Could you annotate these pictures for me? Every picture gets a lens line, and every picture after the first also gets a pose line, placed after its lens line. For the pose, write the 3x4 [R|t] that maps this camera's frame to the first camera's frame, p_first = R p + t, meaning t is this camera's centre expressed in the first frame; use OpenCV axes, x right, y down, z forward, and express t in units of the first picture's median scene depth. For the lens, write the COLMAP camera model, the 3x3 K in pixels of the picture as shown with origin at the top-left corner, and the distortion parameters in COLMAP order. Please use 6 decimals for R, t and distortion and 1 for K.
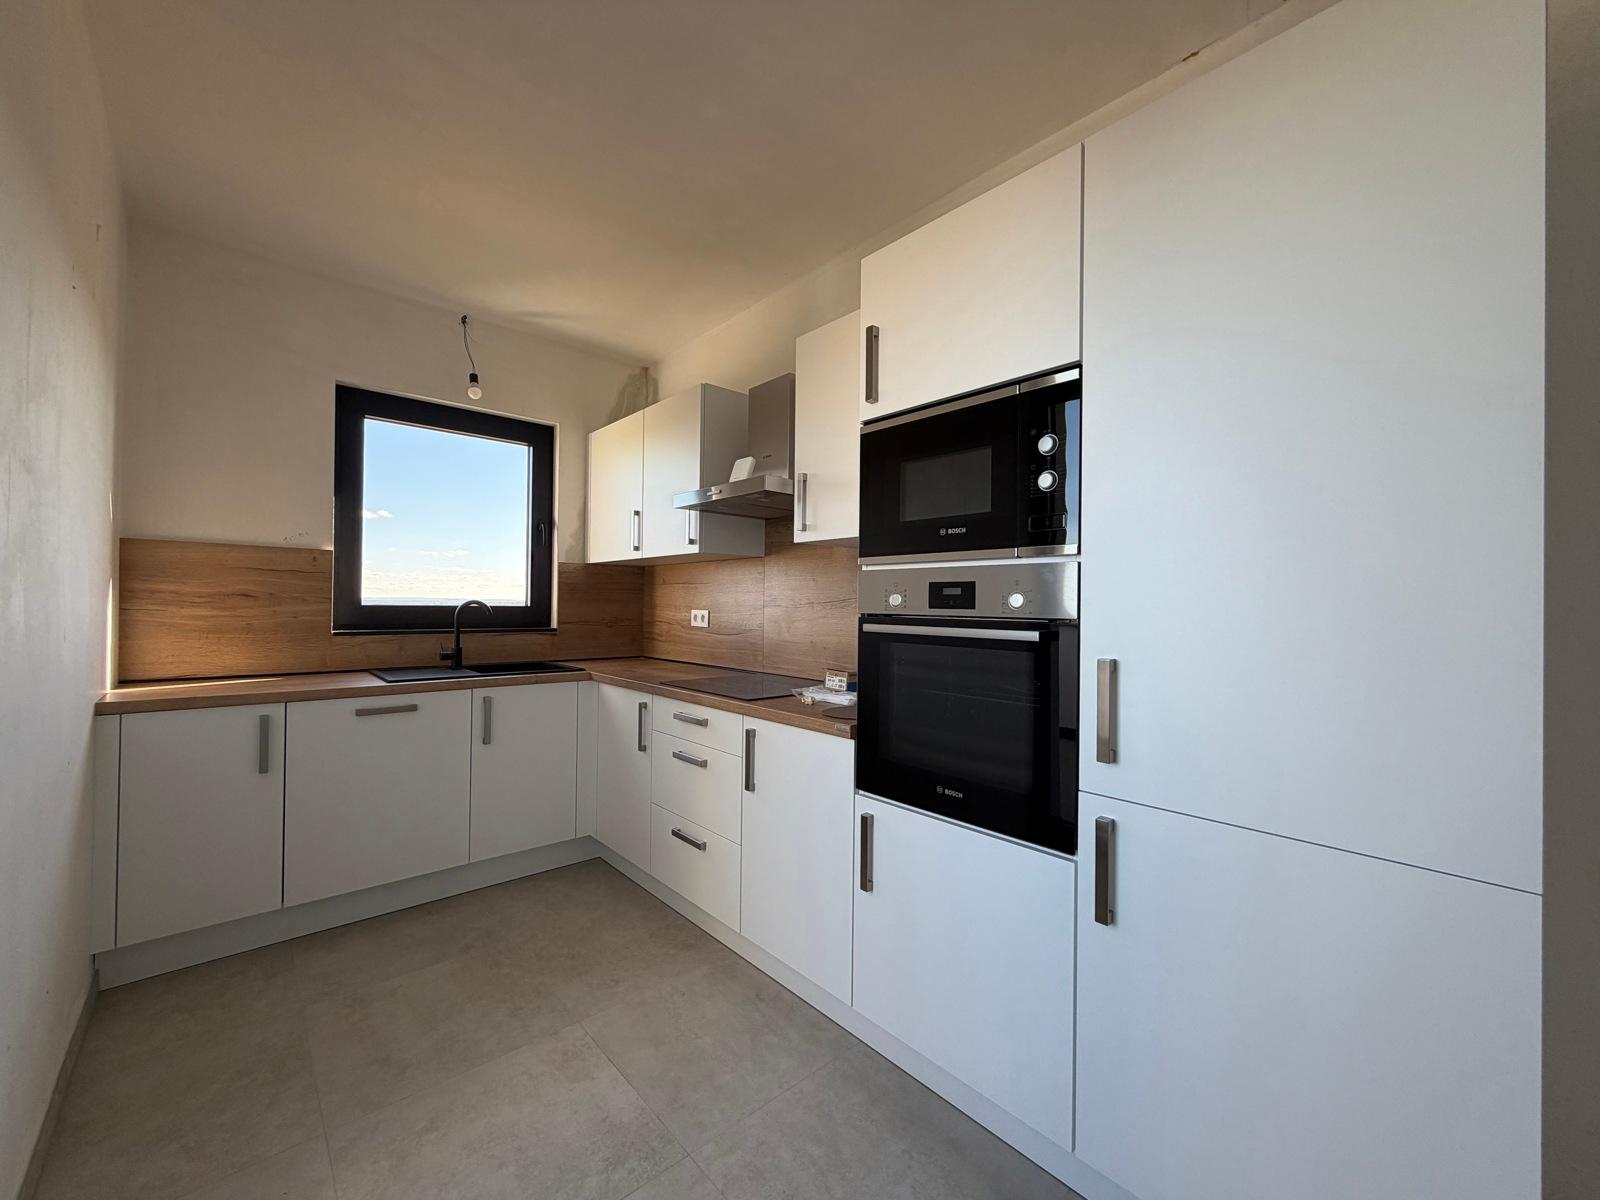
lens RADIAL K [[637.5, 0, 793.9], [0, 637.5, 600.8], [0, 0, 1]] dist [-0.000803, -0.000067]
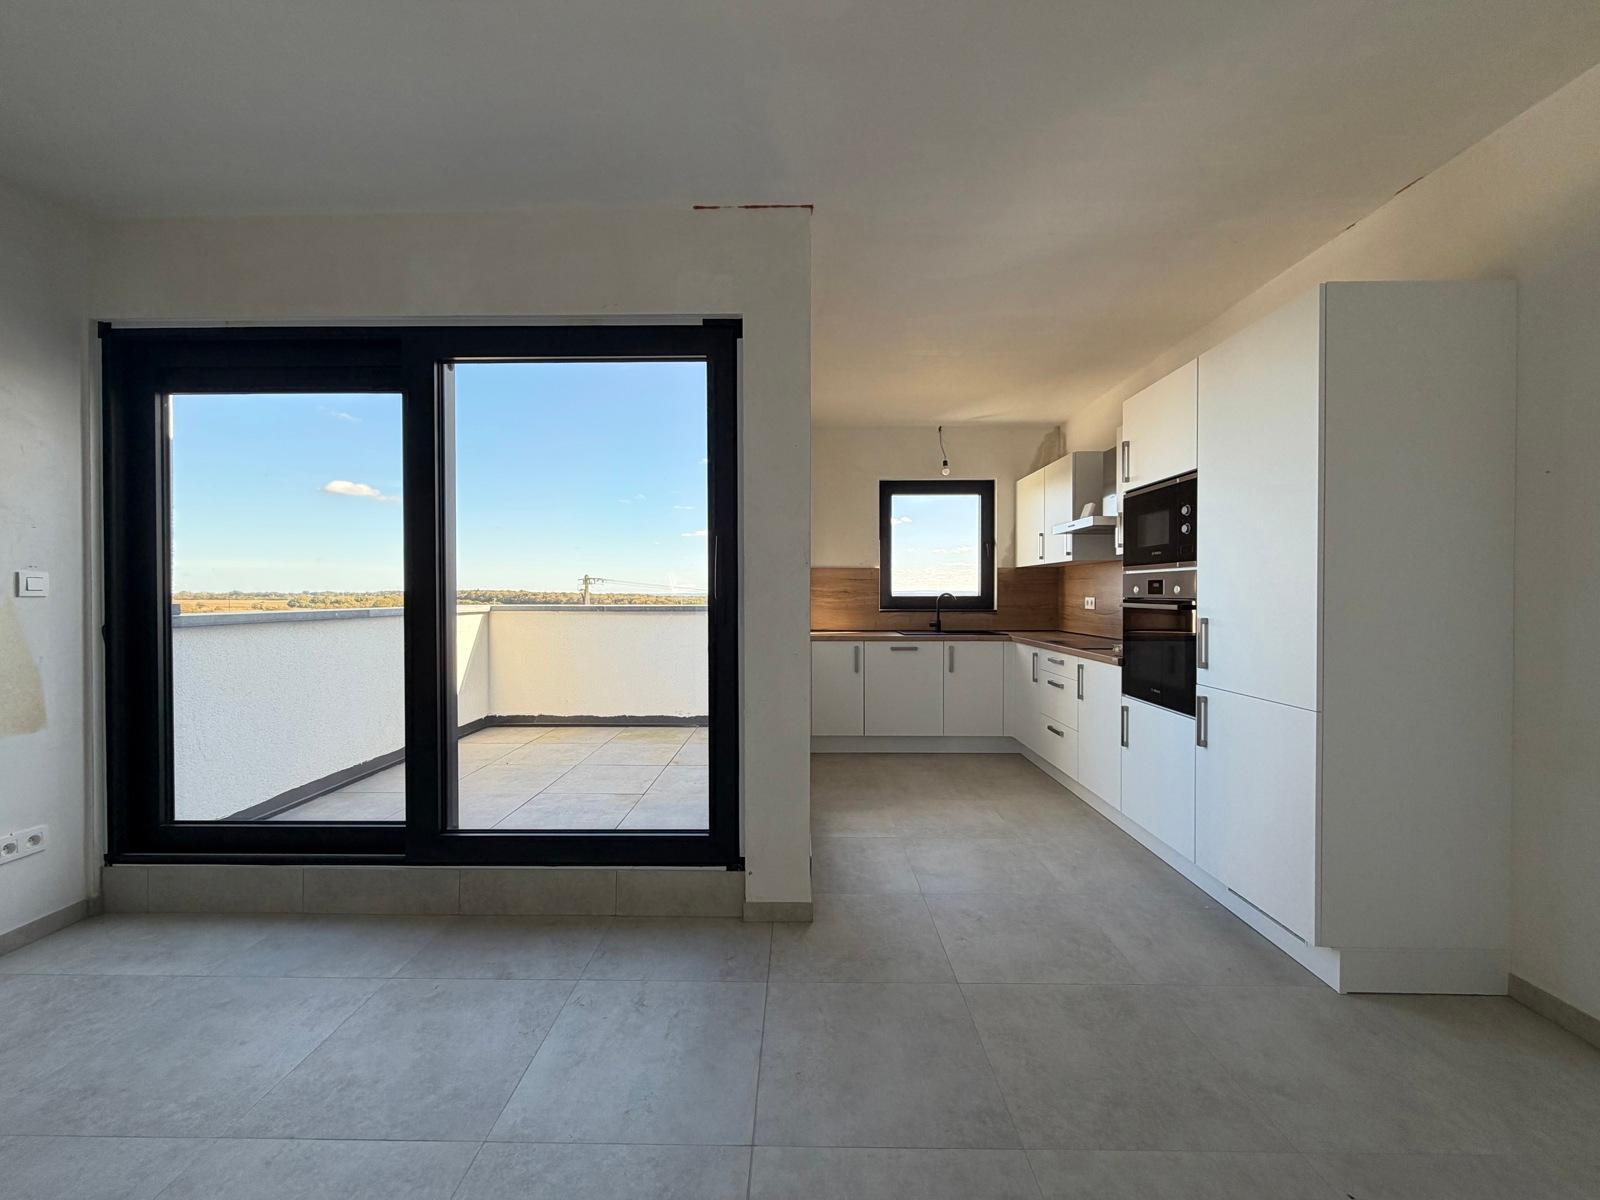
lens RADIAL K [[637.5, 0, 793.9], [0, 637.5, 600.8], [0, 0, 1]] dist [-0.000803, -0.000067]
pose [[0.736377, -0.005078, -0.676552, 0.428025], [0.014691, 0.999856, 0.008486, -0.000054], [0.676412, -0.016188, 0.736346, -0.653625]]
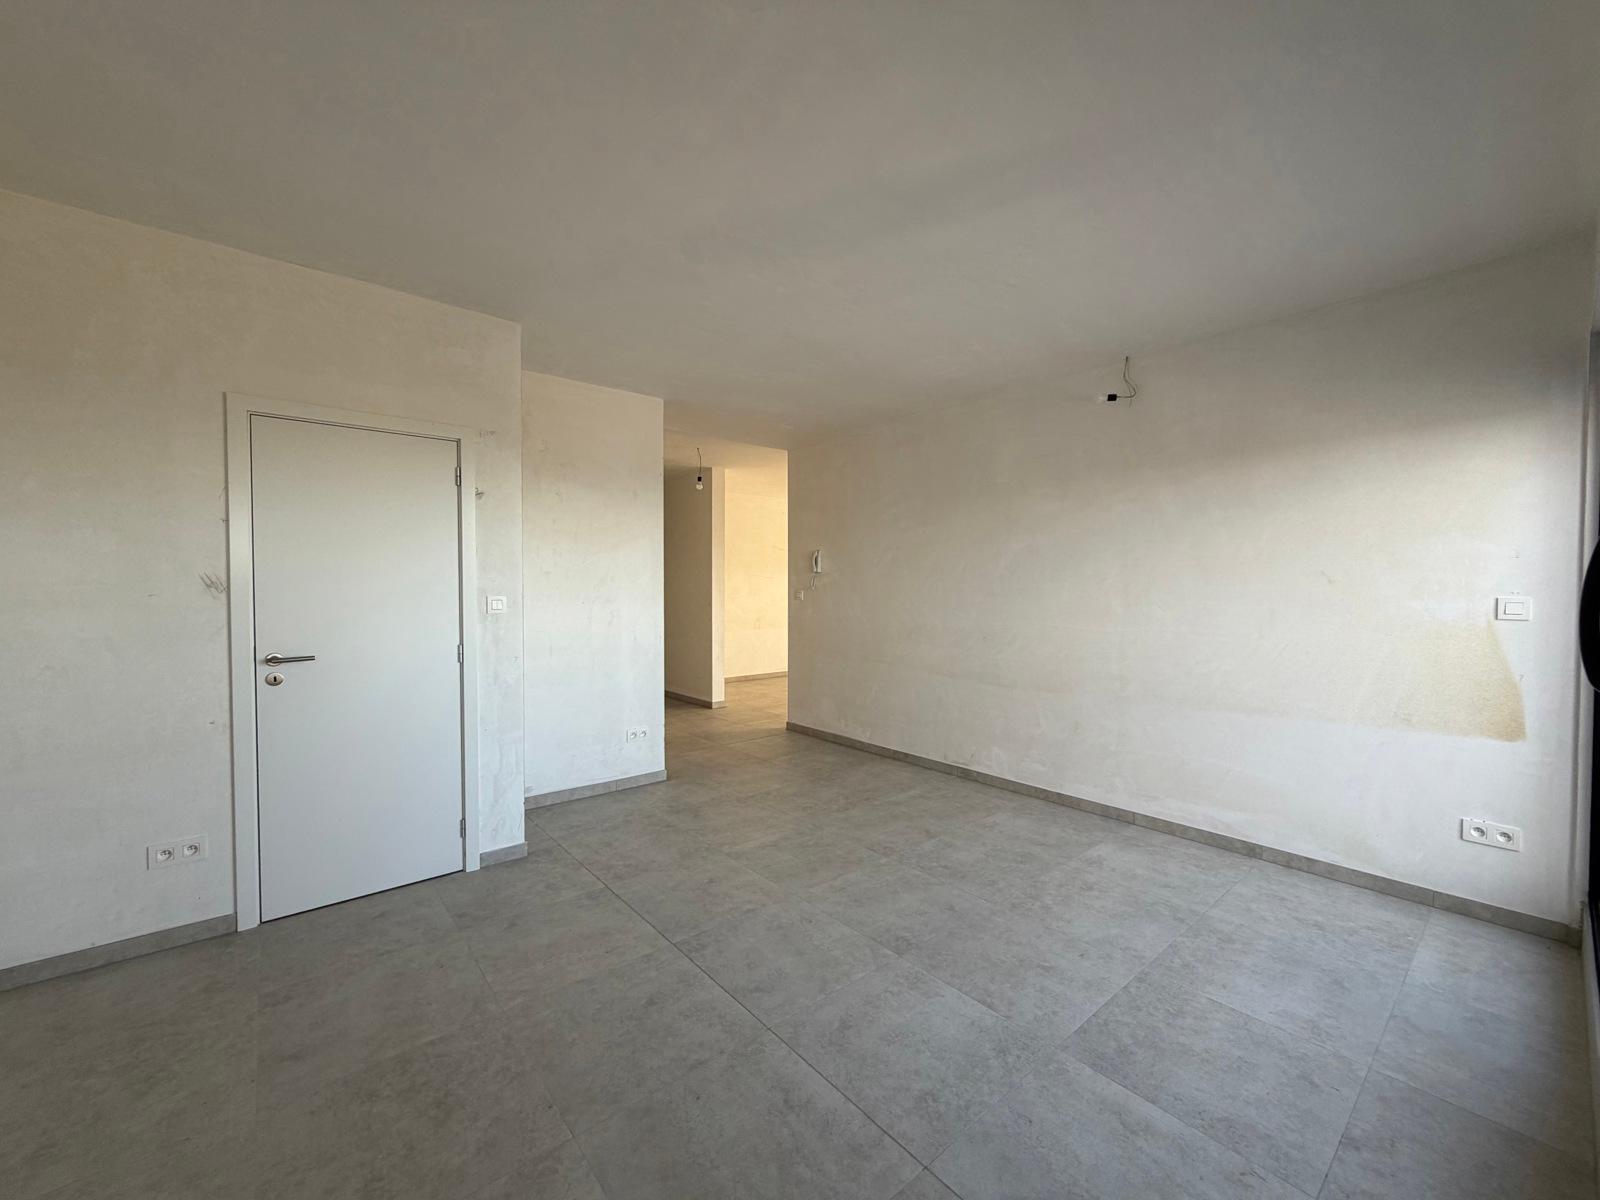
lens RADIAL K [[637.5, 0, 793.9], [0, 637.5, 600.8], [0, 0, 1]] dist [-0.000803, -0.000067]
pose [[-0.999249, -0.012156, 0.036799, 0.130519], [-0.011584, 0.999809, 0.015721, -0.045857], [-0.036984, 0.015283, -0.999199, 0.295972]]
